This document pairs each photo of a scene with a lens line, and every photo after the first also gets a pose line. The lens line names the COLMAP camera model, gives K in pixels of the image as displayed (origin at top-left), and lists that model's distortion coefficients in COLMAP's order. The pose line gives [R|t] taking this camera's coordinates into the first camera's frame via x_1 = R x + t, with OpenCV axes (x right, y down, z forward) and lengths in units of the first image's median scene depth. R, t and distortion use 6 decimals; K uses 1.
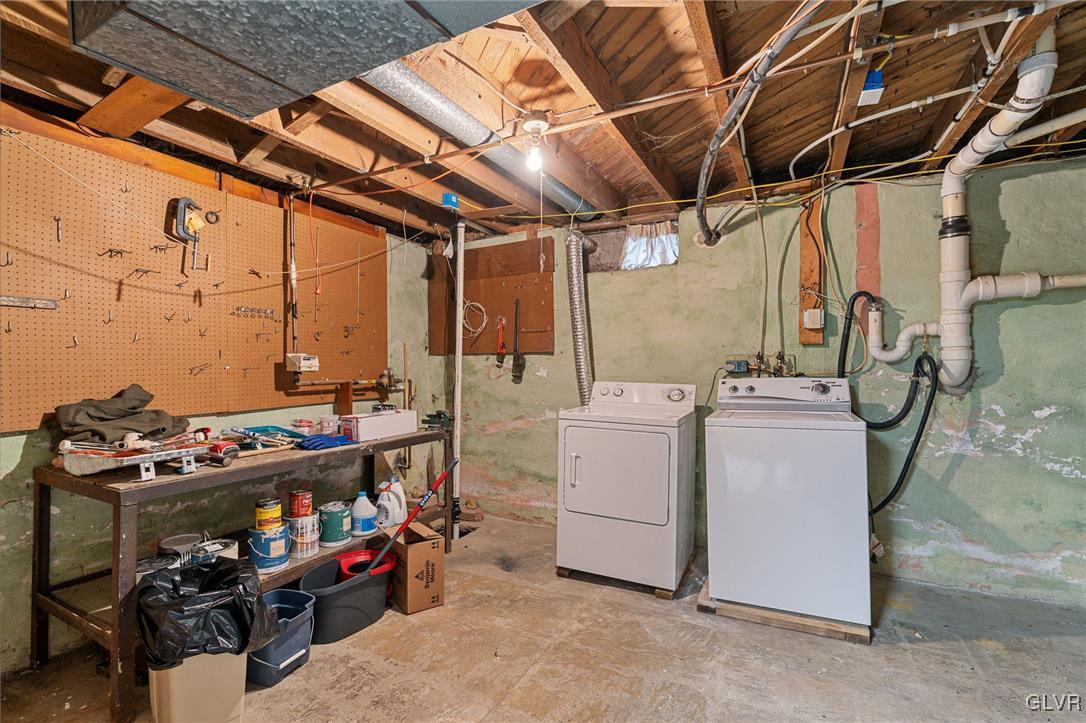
lens RADIAL K [[493.2, 0, 547.3], [0, 493.2, 362.6], [0, 0, 1]] dist [-0.010634, 0.002665]
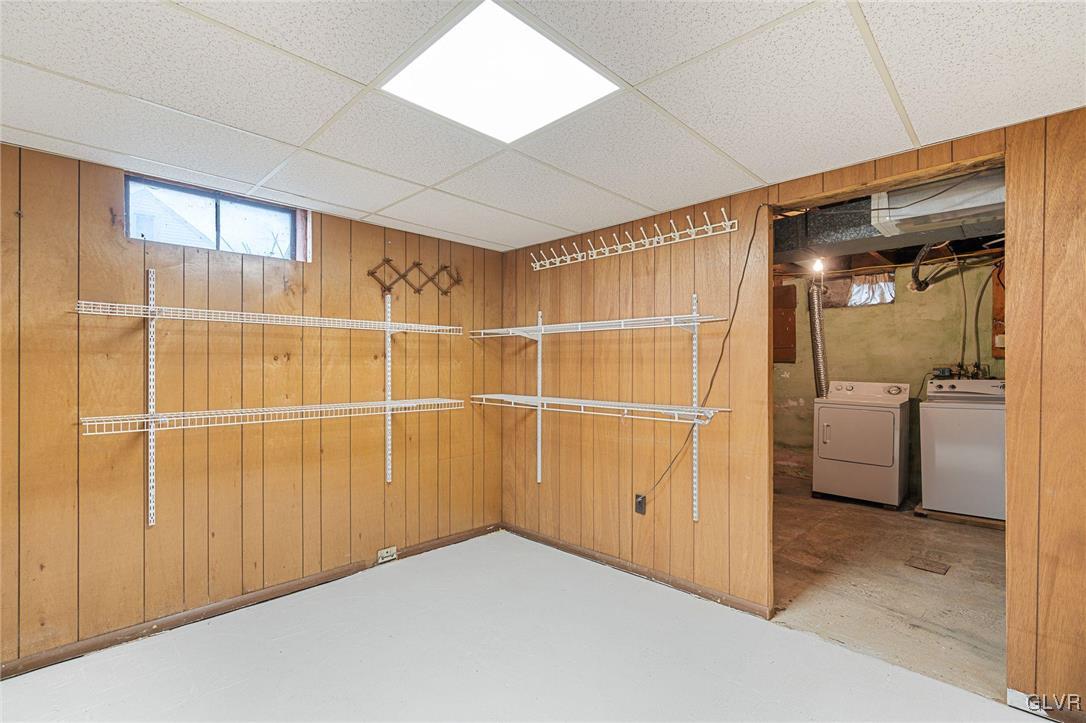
lens RADIAL K [[493.2, 0, 539.4], [0, 493.2, 364.0], [0, 0, 1]] dist [-0.010634, 0.002665]
pose [[0.950973, 0.001814, -0.309268, -0.321247], [-0.002245, 0.999997, -0.001037, -0.012445], [0.309265, 0.001680, 0.950974, -0.805549]]
